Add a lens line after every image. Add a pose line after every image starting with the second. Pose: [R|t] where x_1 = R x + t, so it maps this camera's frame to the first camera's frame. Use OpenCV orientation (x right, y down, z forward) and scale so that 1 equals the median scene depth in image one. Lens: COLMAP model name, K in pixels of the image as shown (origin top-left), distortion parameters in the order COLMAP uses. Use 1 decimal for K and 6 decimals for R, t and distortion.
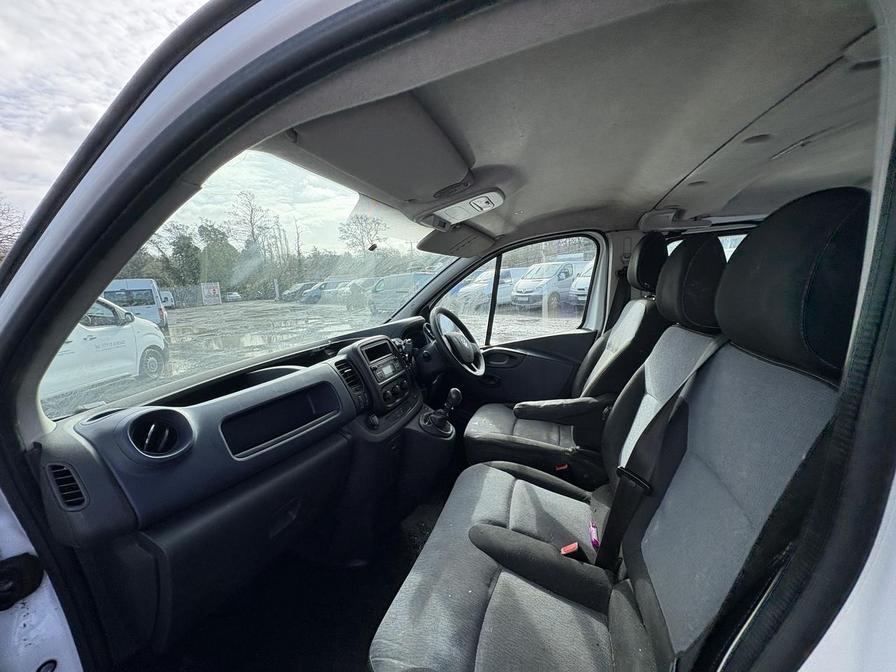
lens RADIAL K [[354.3, 0, 446.9], [0, 354.3, 332.3], [0, 0, 1]] dist [0.000891, 0.000273]
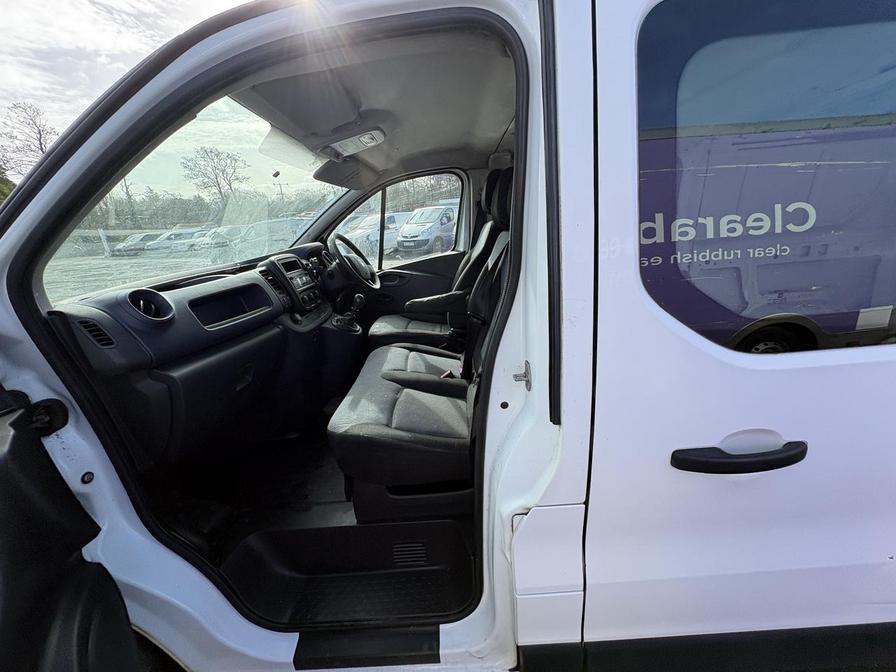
lens RADIAL K [[354.3, 0, 446.9], [0, 354.3, 332.3], [0, 0, 1]] dist [0.000891, 0.000273]
pose [[0.950971, -0.102276, 0.291879, -0.055054], [0.059949, 0.986797, 0.150459, 0.109230], [-0.303414, -0.125584, 0.944547, -0.282963]]
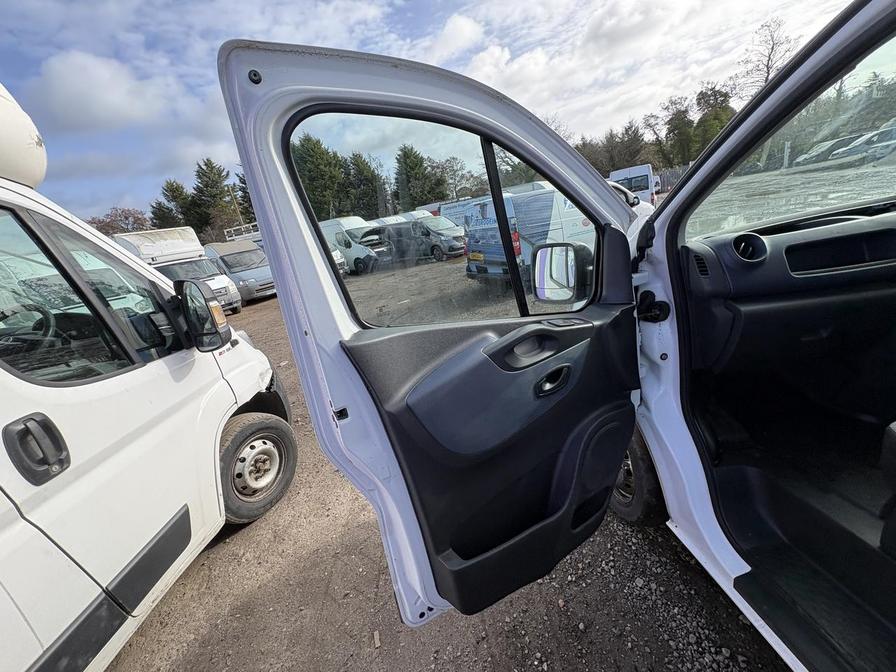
lens RADIAL K [[354.3, 0, 446.9], [0, 354.3, 332.3], [0, 0, 1]] dist [0.000891, 0.000273]
pose [[0.398723, 0.264890, -0.877982, 0.100203], [0.019762, 0.954672, 0.297002, 0.055784], [0.916858, -0.135772, 0.375415, -0.438286]]
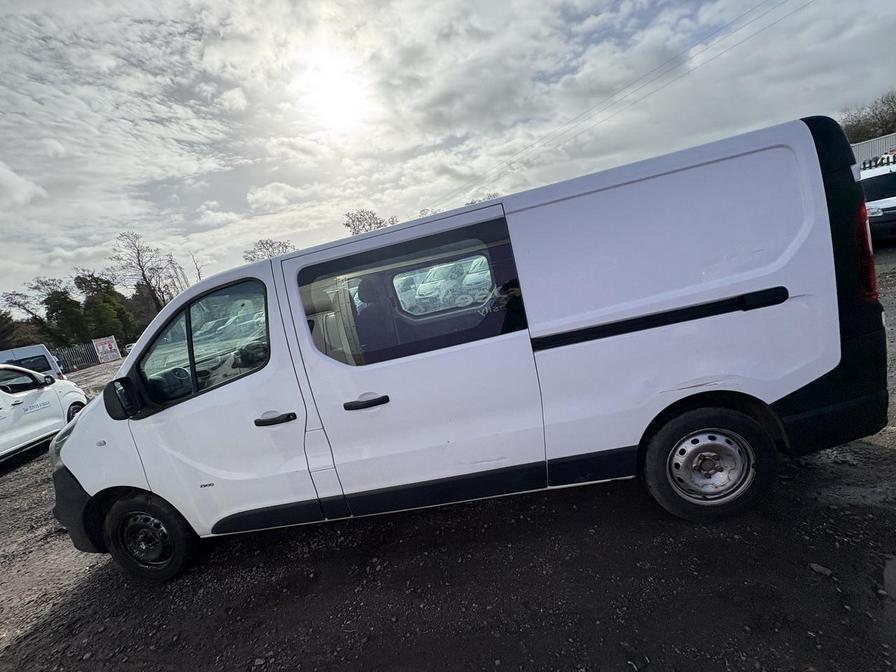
lens RADIAL K [[354.3, 0, 446.9], [0, 354.3, 332.3], [0, 0, 1]] dist [0.000891, 0.000273]
pose [[0.966134, -0.182635, 0.182287, 0.537915], [0.185114, 0.982711, 0.003471, 0.155651], [-0.179770, 0.030390, 0.983239, -1.317493]]
